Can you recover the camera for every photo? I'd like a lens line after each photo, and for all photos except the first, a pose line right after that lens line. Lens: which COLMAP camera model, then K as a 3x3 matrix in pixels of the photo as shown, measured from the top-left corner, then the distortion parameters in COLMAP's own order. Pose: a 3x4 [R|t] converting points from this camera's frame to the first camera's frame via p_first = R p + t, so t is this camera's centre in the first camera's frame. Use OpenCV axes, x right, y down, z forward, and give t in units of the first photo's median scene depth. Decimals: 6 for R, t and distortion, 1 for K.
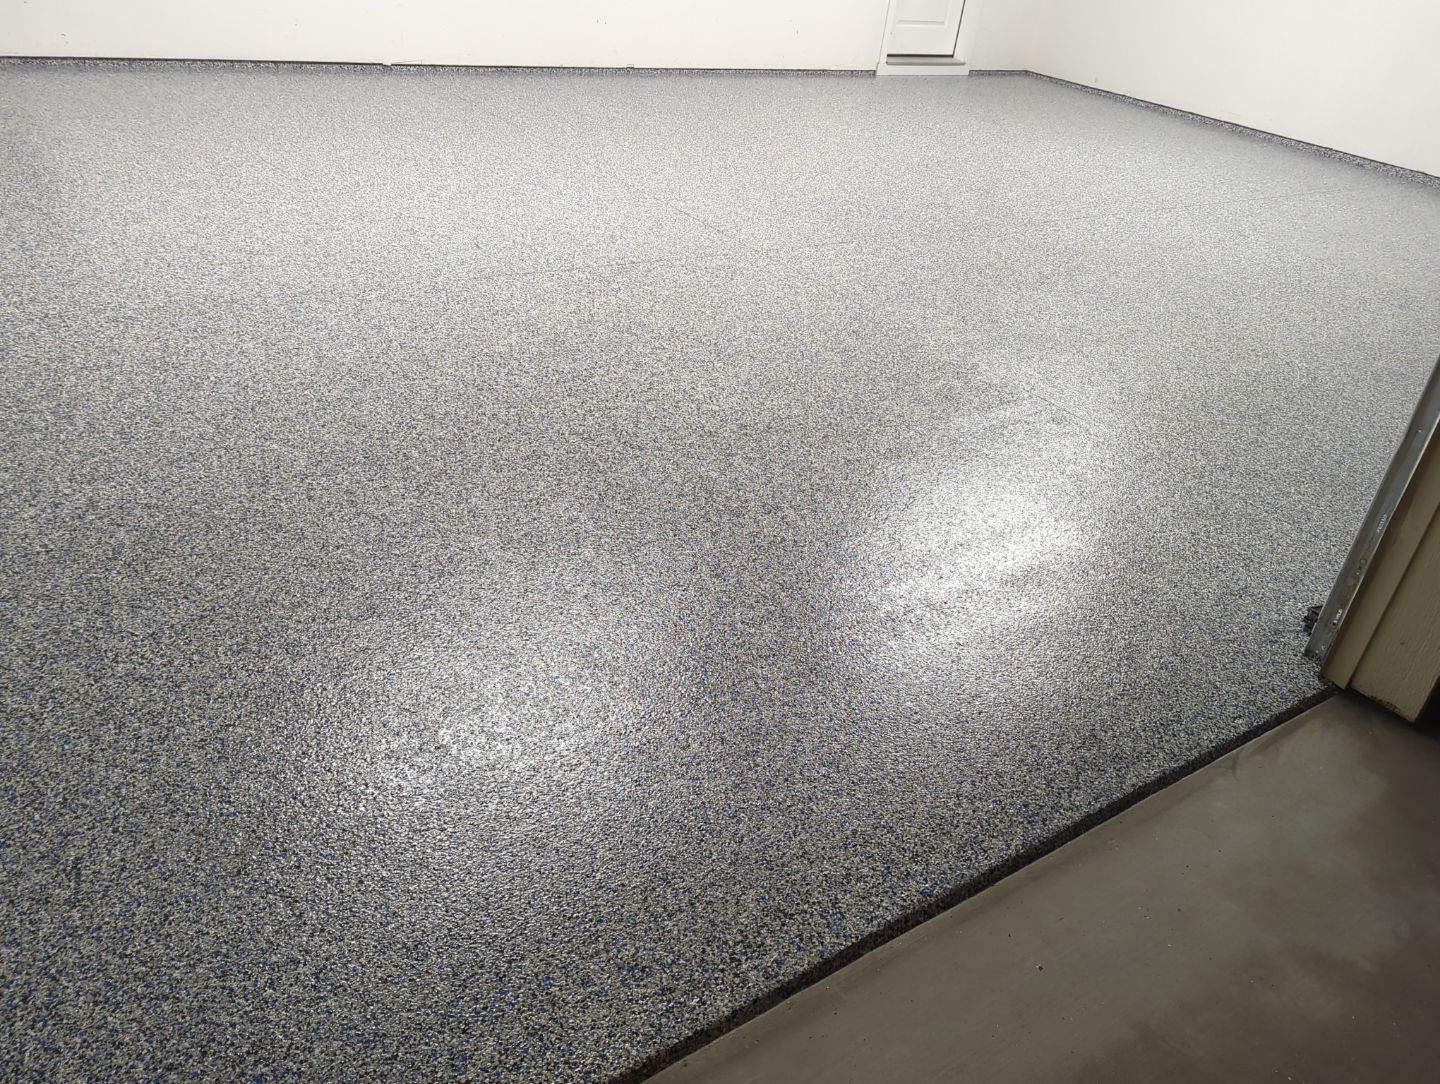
lens RADIAL K [[1153.3, 0, 720.0], [0, 1153.3, 542.0], [0, 0, 1]] dist [0.071420, -0.073312]
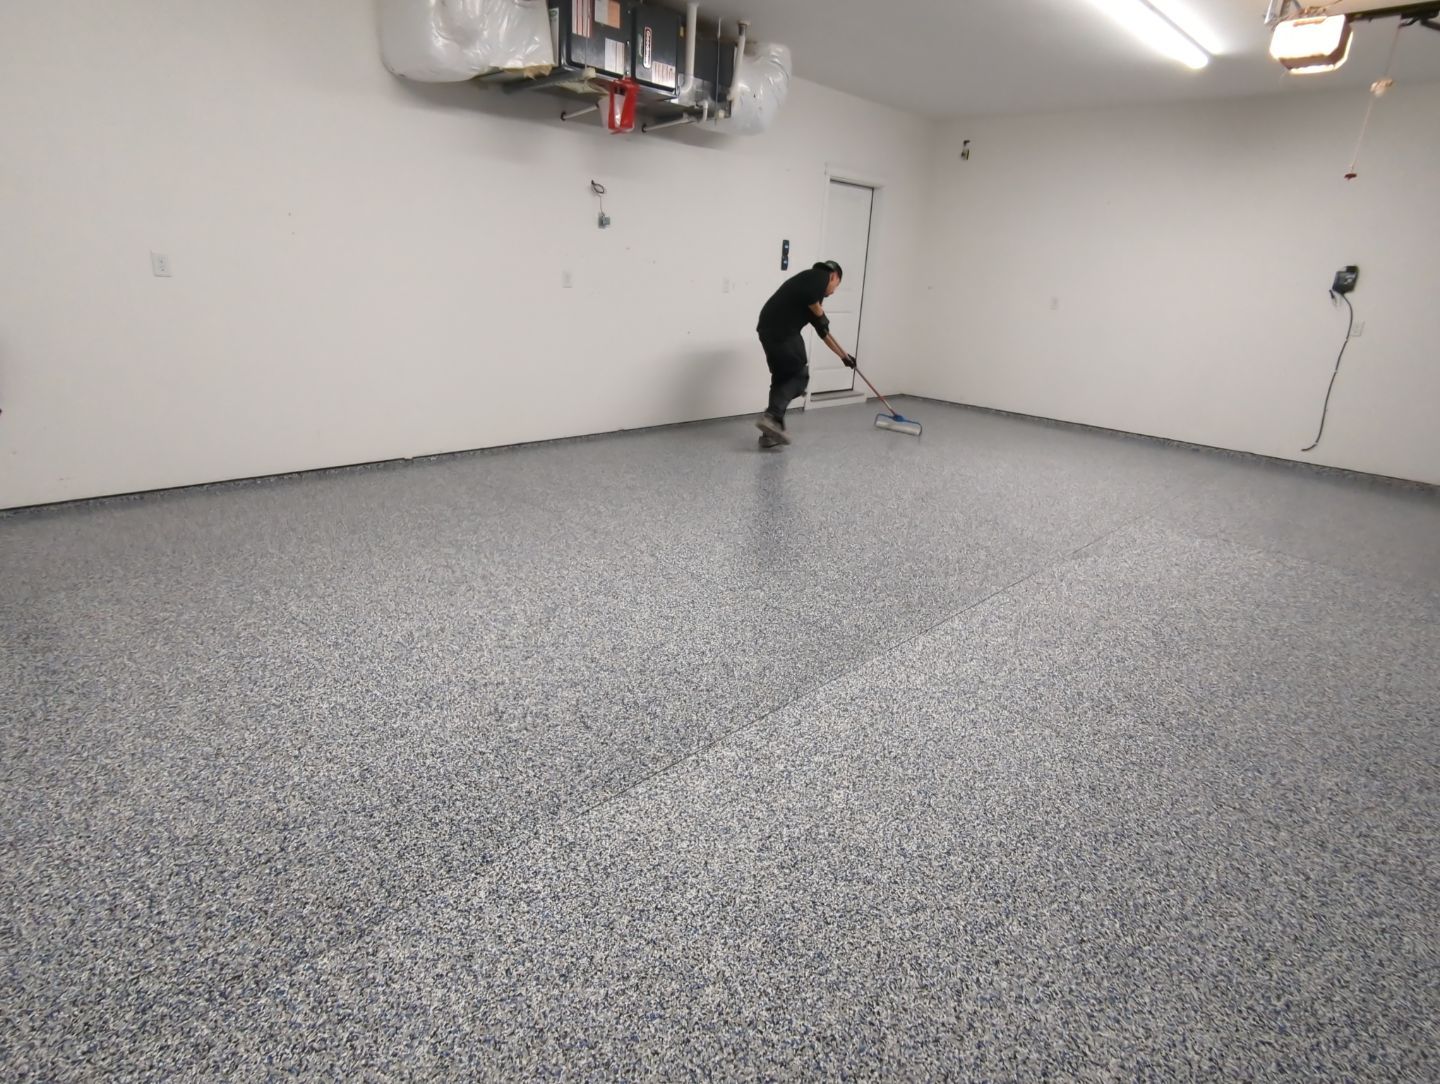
lens RADIAL K [[799.2, 0, 720.0], [0, 799.2, 542.0], [0, 0, 1]] dist [-0.004331, -0.002094]
pose [[0.984912, -0.109473, 0.134027, -0.153988], [0.132342, 0.975500, -0.175742, -0.232192], [-0.111505, 0.190828, 0.975270, 0.381924]]
